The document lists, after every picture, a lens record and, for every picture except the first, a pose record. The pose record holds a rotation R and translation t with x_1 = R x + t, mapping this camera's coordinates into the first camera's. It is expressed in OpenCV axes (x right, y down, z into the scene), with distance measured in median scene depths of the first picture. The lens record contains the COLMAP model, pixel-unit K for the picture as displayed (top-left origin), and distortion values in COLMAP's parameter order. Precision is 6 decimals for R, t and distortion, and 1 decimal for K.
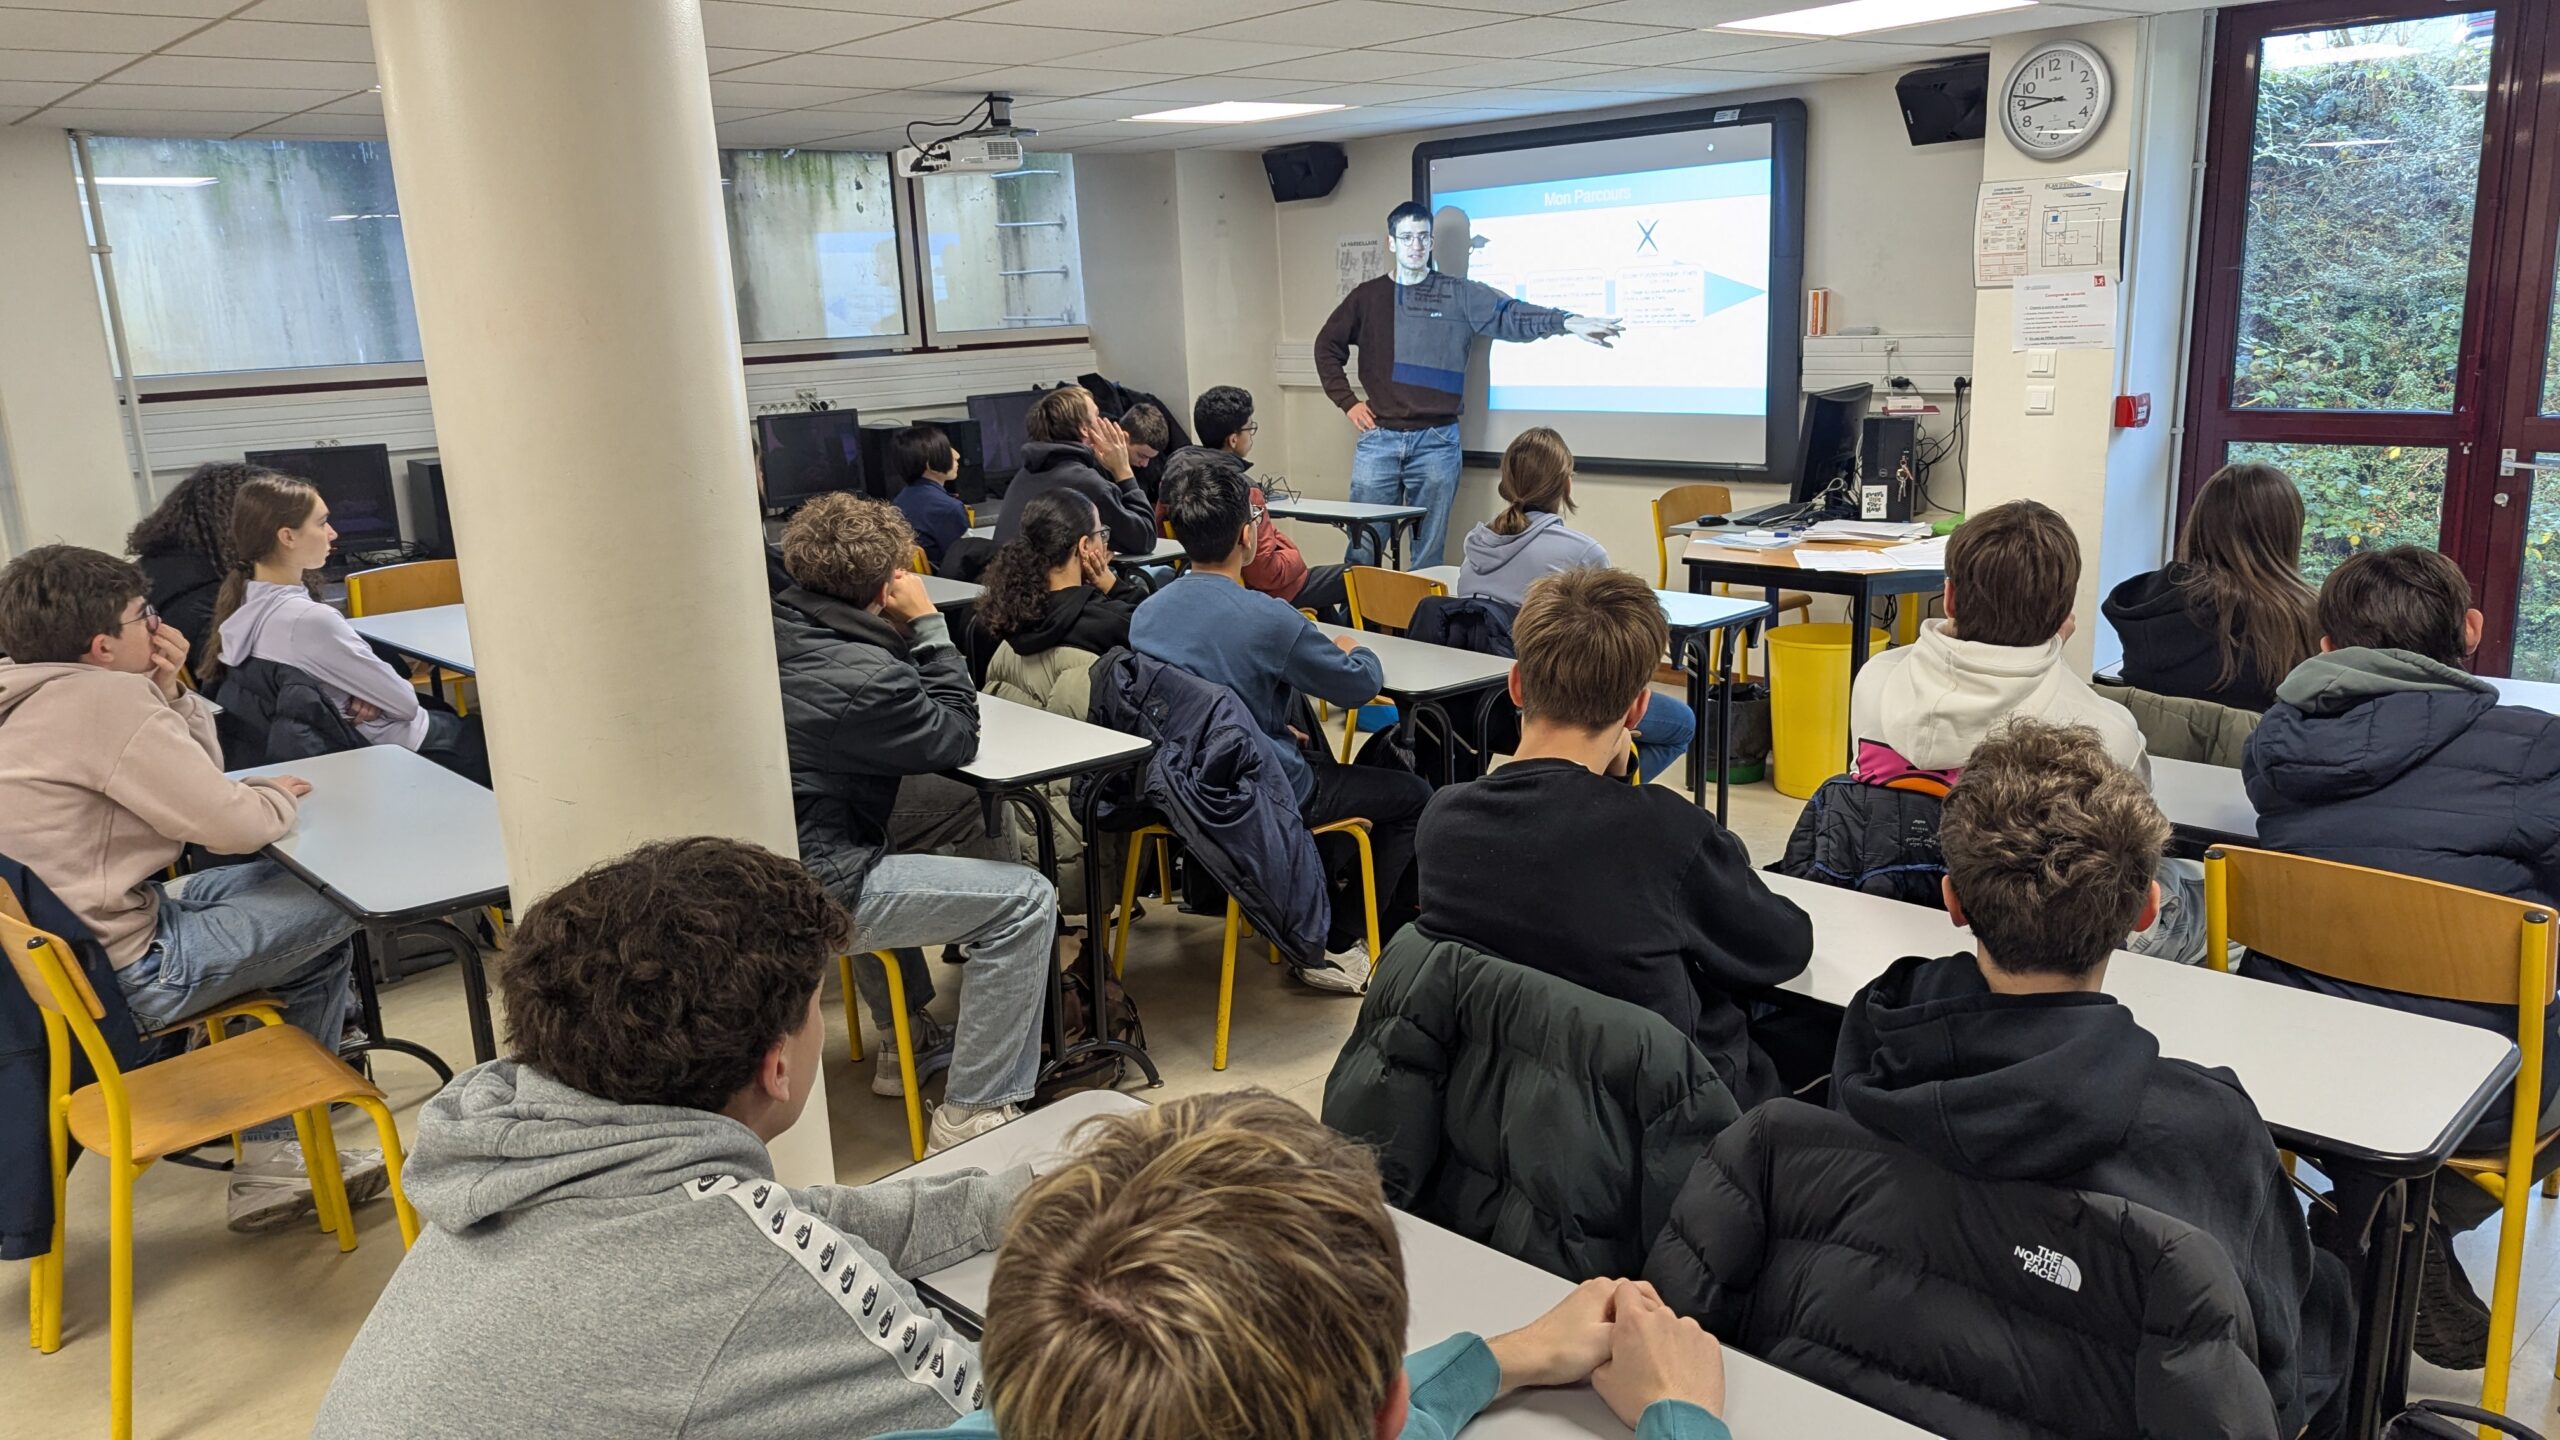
lens RADIAL K [[1814.7, 0, 1280.0], [0, 1814.7, 720.0], [0, 0, 1]] dist [0.004289, 0.002469]
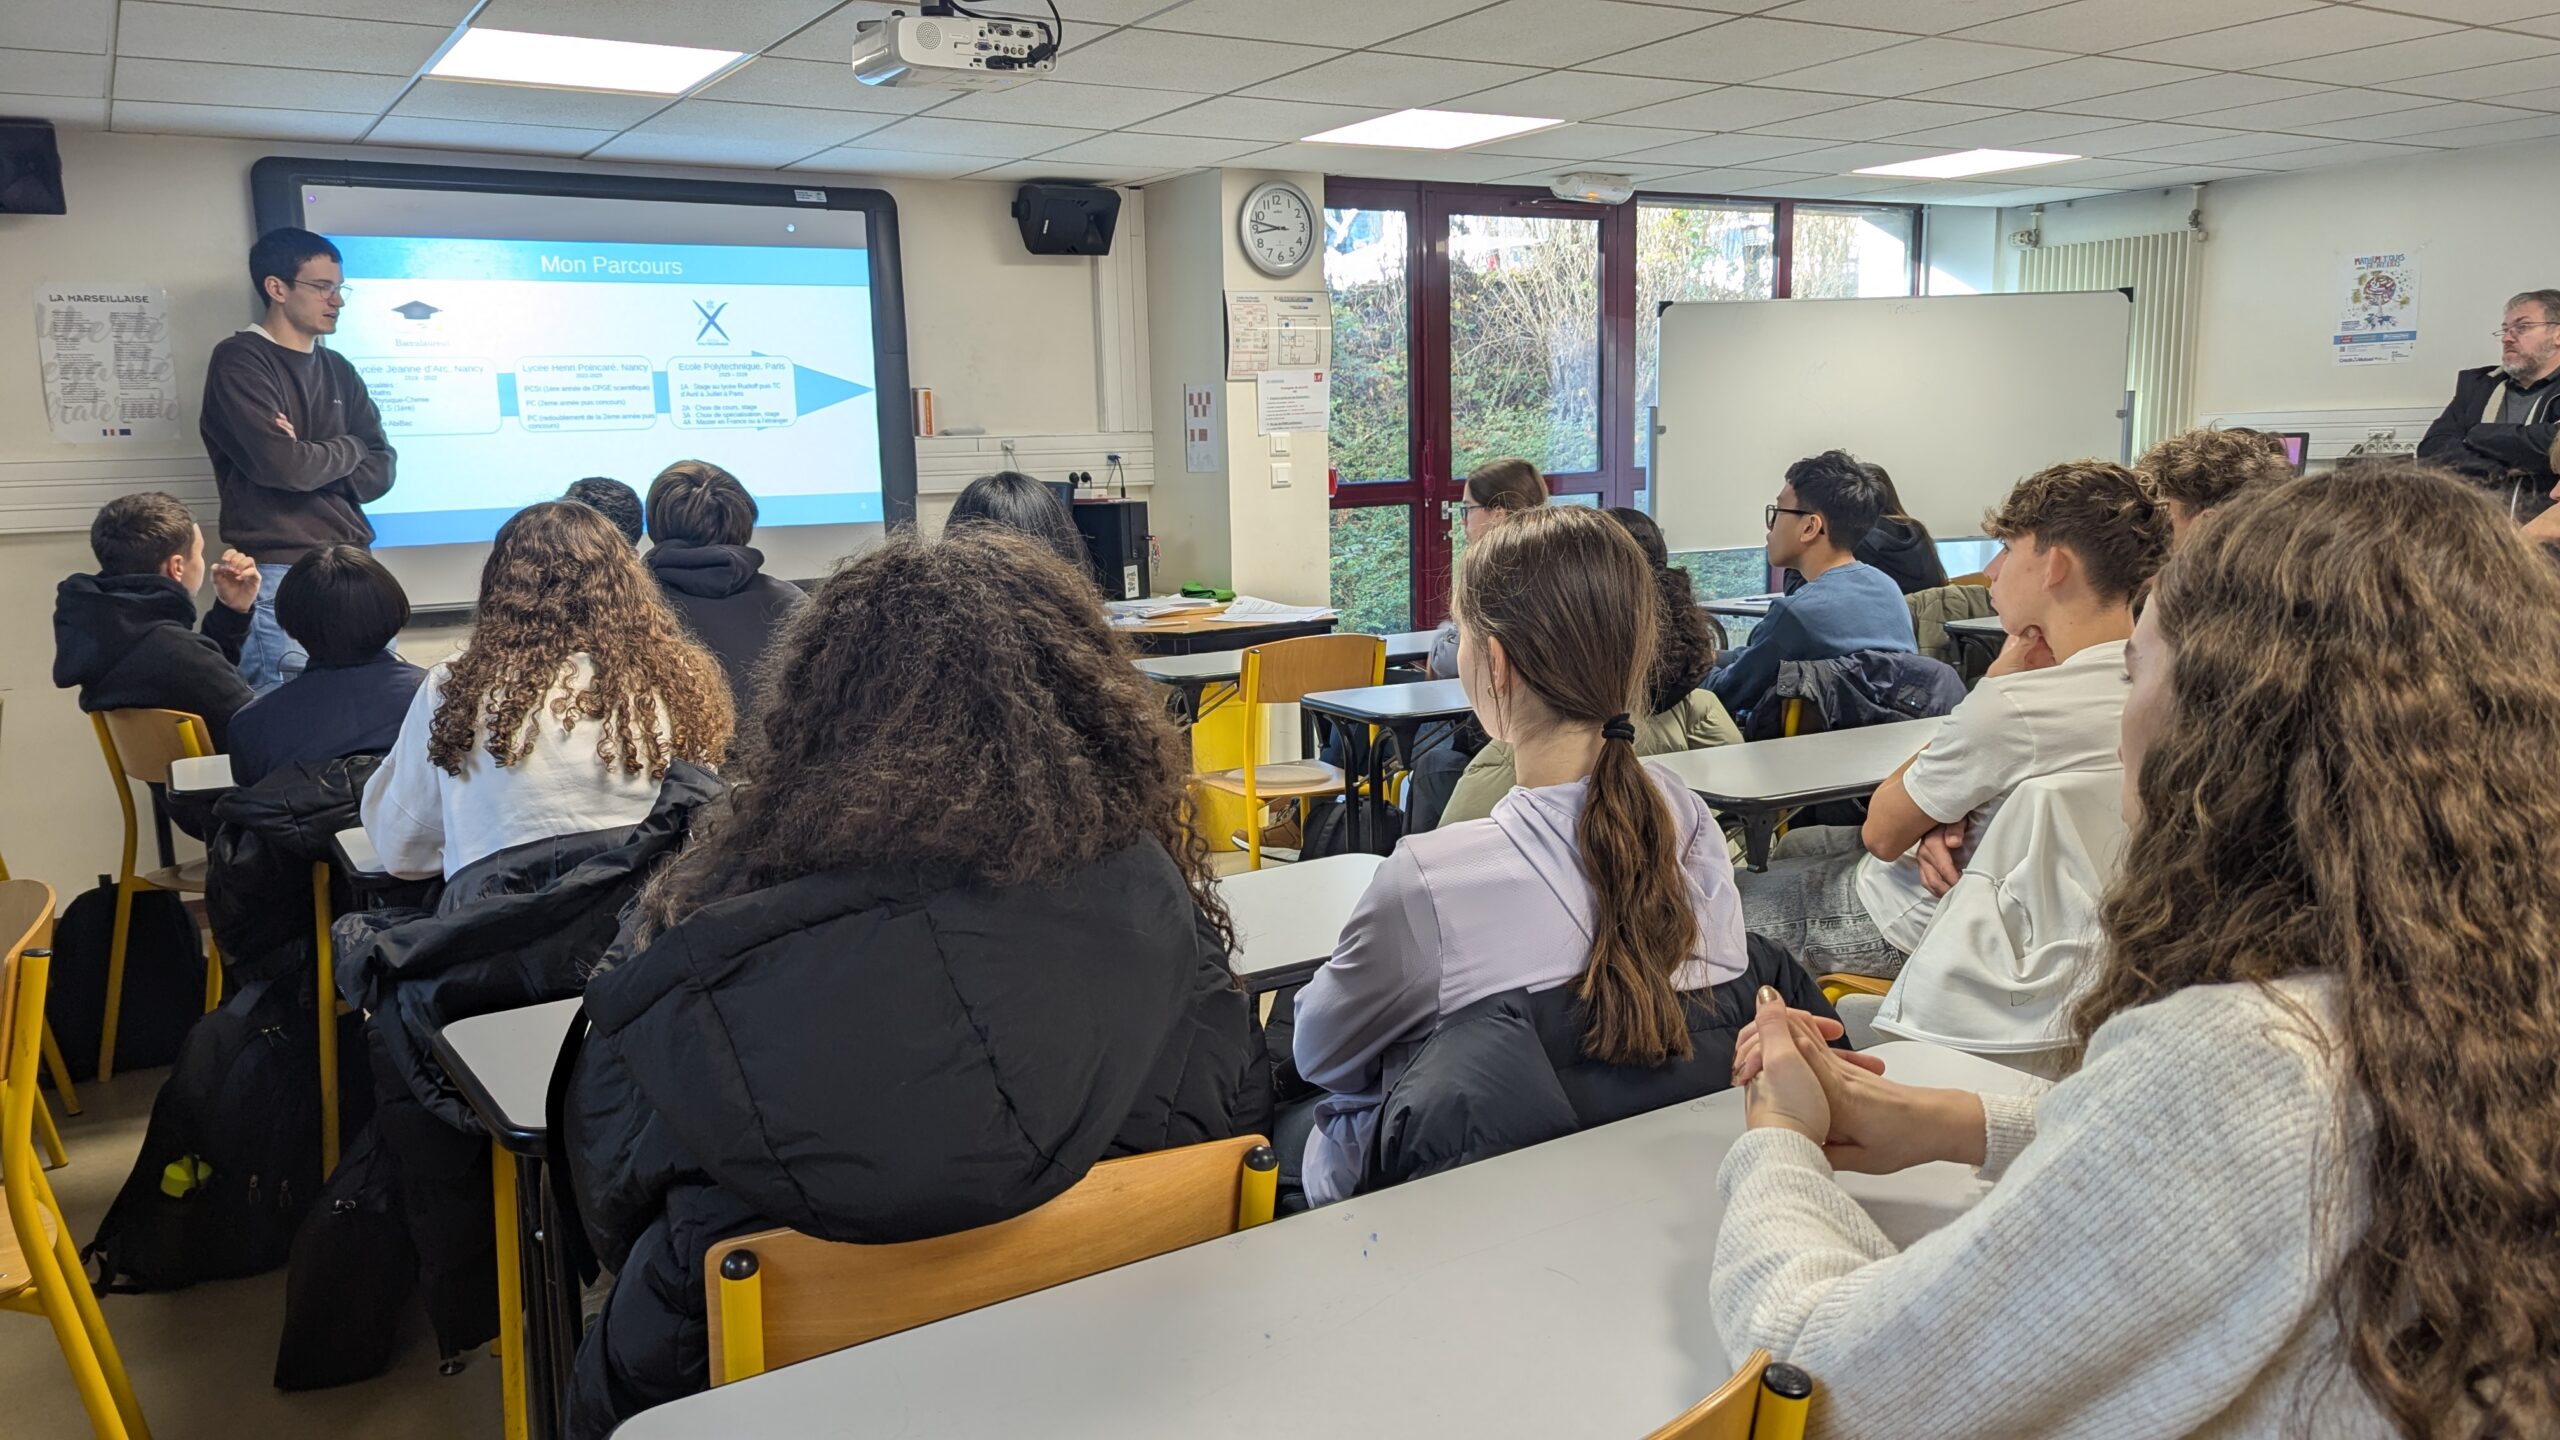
lens RADIAL K [[1814.7, 0, 1280.0], [0, 1814.7, 720.0], [0, 0, 1]] dist [0.004289, 0.002469]
pose [[0.172921, -0.107561, 0.979045, -0.637074], [0.250660, 0.966096, 0.061866, -0.078998], [-0.952506, 0.234709, 0.194020, 0.672447]]
